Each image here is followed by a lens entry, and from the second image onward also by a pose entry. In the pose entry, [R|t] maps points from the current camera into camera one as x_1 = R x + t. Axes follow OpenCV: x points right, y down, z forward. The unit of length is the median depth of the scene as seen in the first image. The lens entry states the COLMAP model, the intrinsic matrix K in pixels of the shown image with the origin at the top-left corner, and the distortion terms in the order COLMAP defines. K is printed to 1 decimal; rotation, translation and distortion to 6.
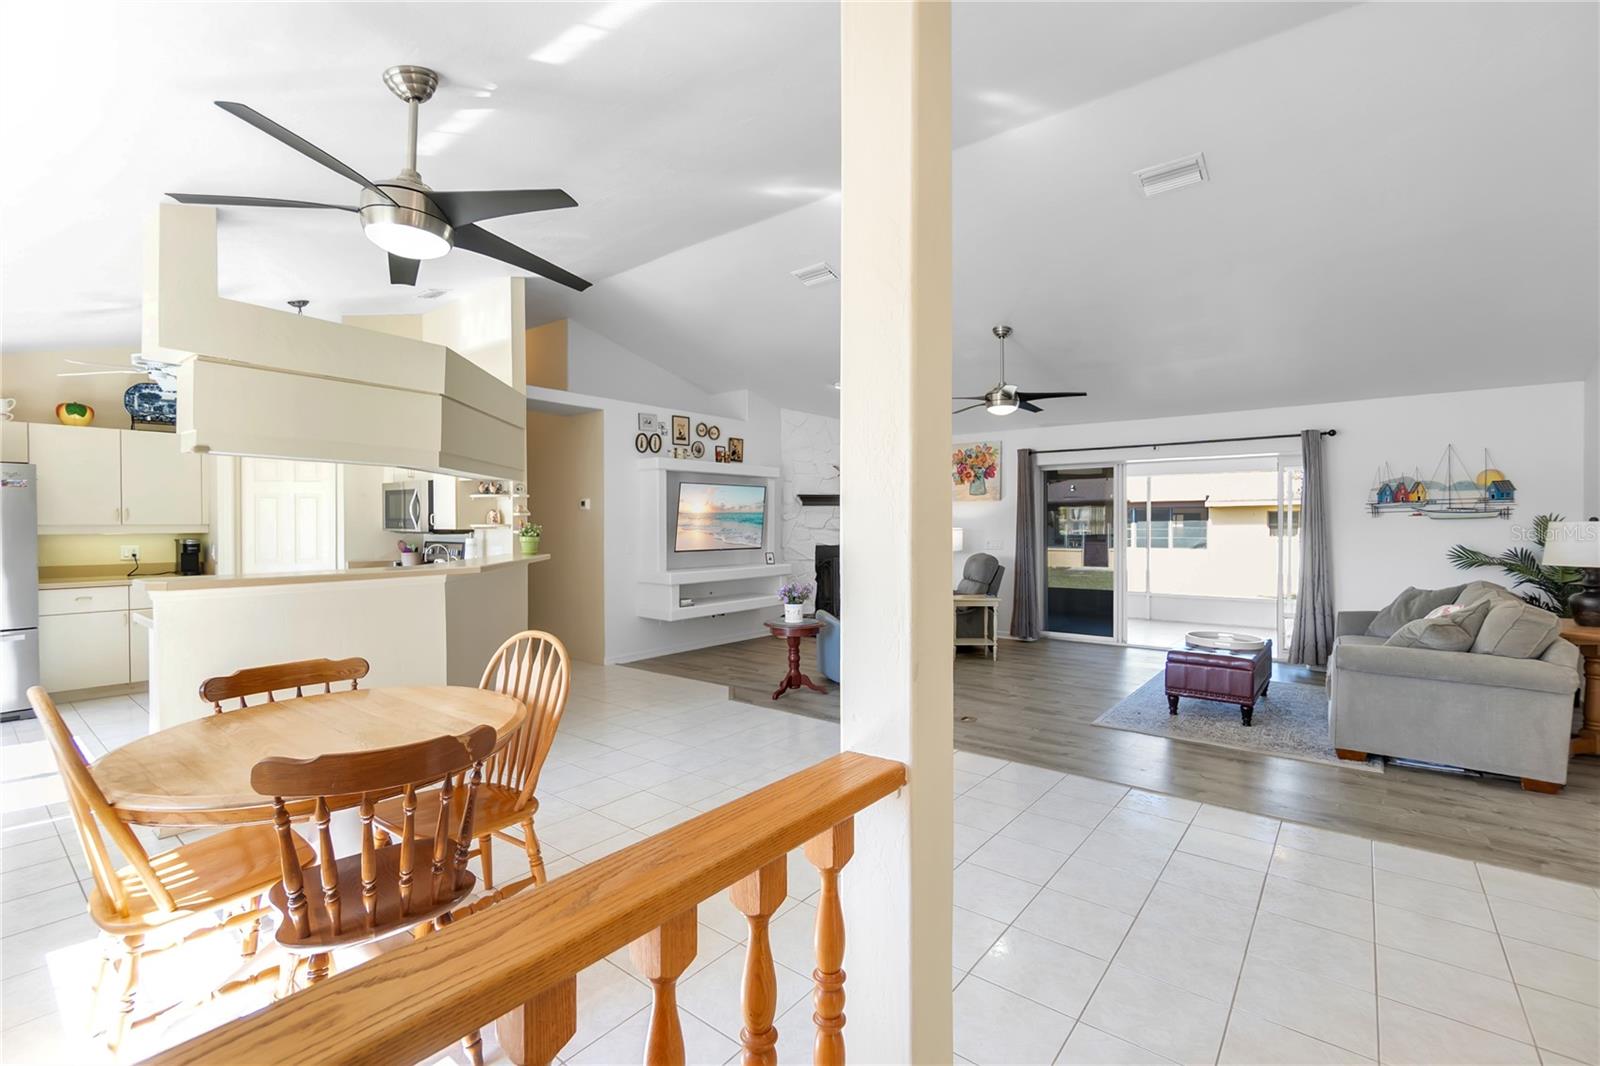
lens RADIAL K [[700.3, 0, 792.8], [0, 700.3, 534.8], [0, 0, 1]] dist [-0.006846, 0.000241]
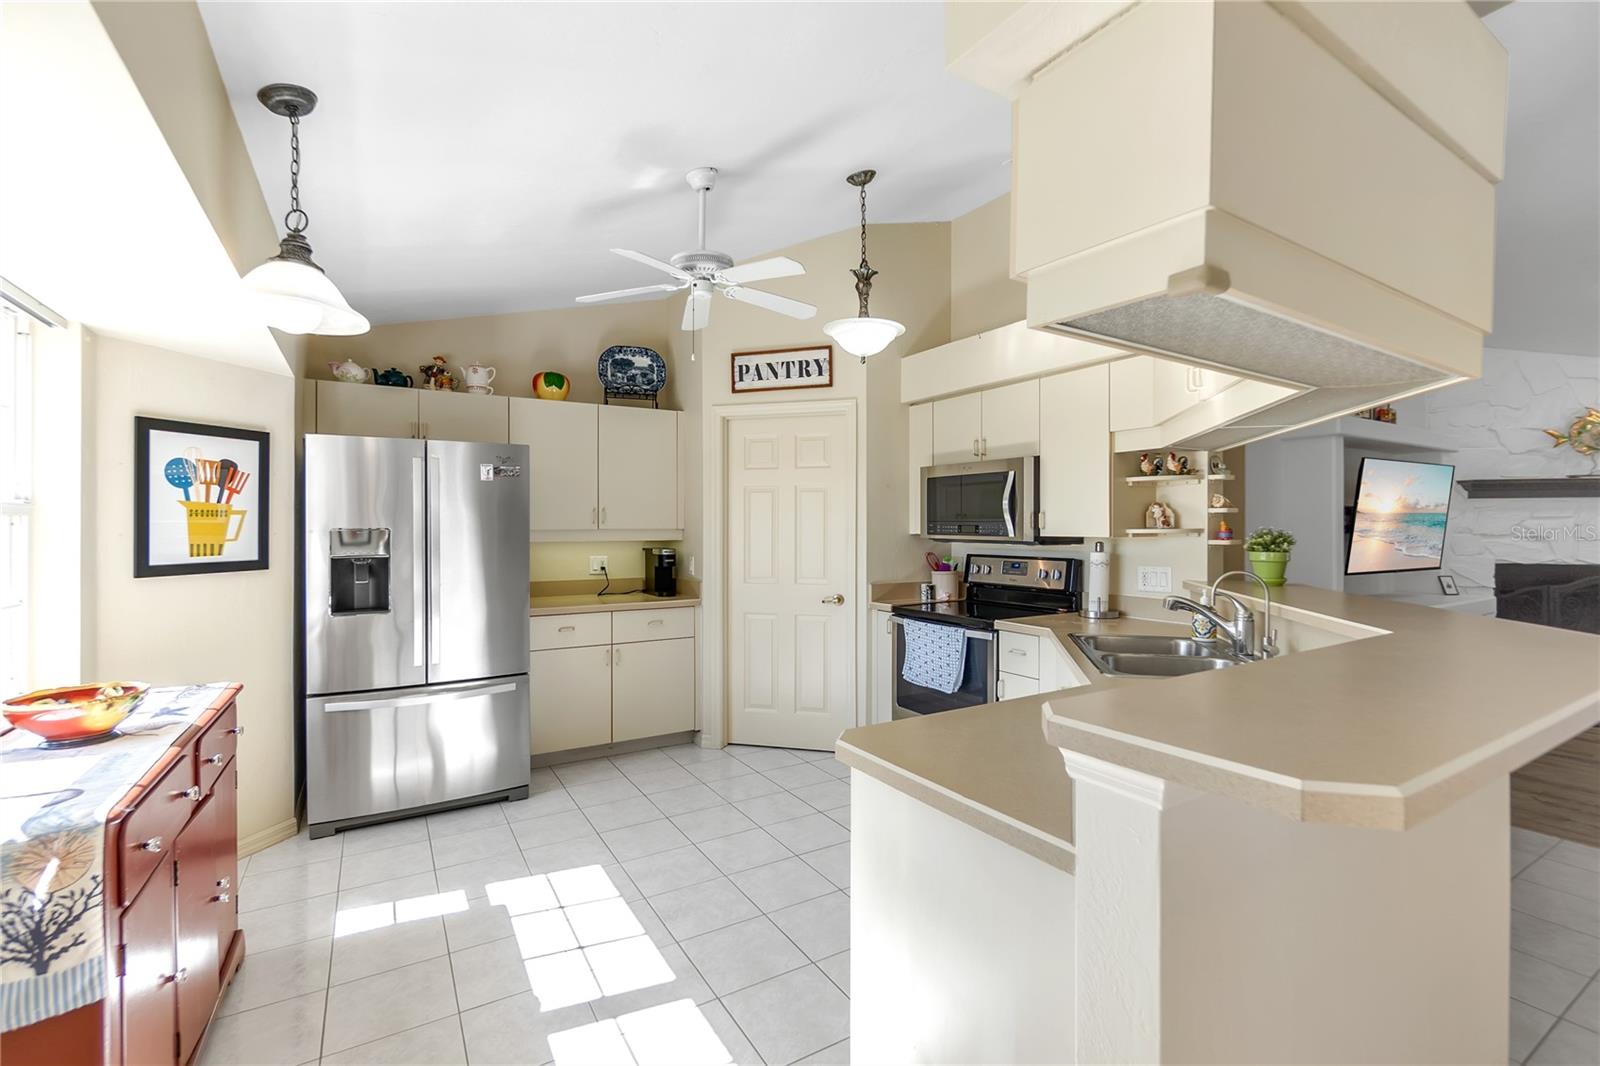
lens RADIAL K [[700.3, 0, 805.6], [0, 700.3, 532.3], [0, 0, 1]] dist [-0.006846, 0.000241]
pose [[0.939613, 0.001839, -0.342233, -0.488652], [-0.005756, 0.999929, -0.010431, -0.004711], [0.342190, 0.011771, 0.939557, 0.358691]]
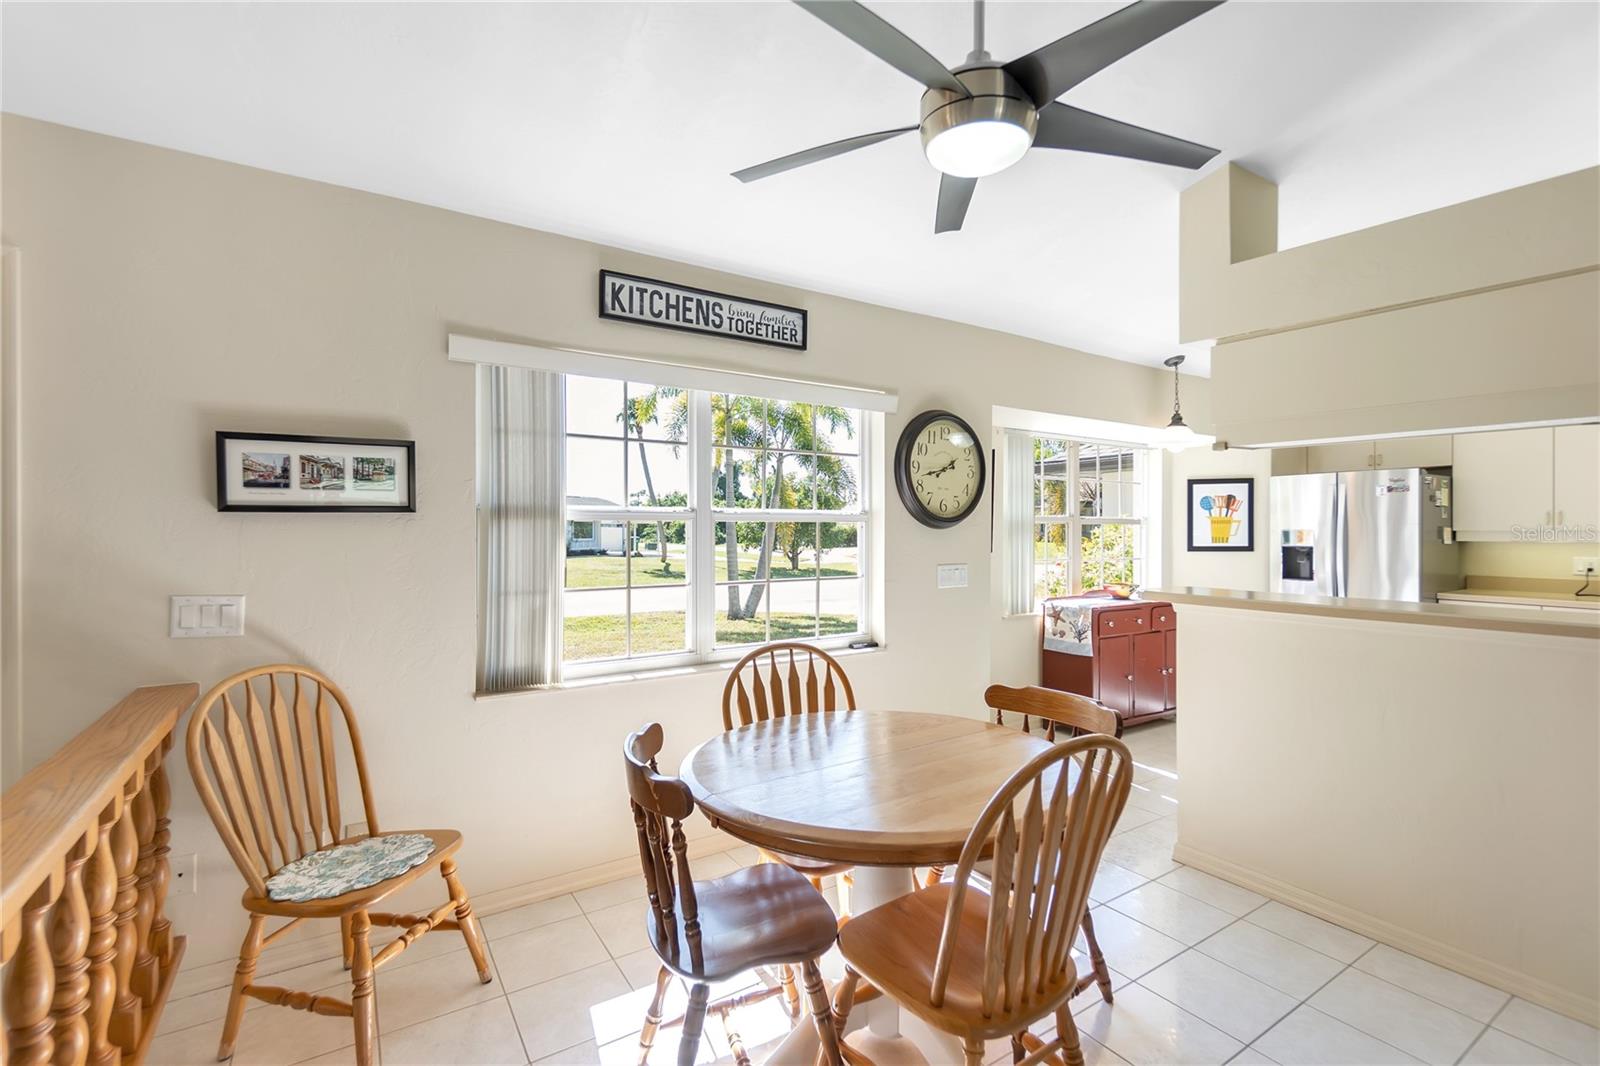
lens RADIAL K [[700.3, 0, 794.0], [0, 700.3, 531.8], [0, 0, 1]] dist [-0.006846, 0.000241]
pose [[-0.309910, 0.005681, -0.950749, 0.082909], [-0.017497, 0.999779, 0.011677, -0.007763], [0.950605, 0.020254, -0.309742, 0.406160]]
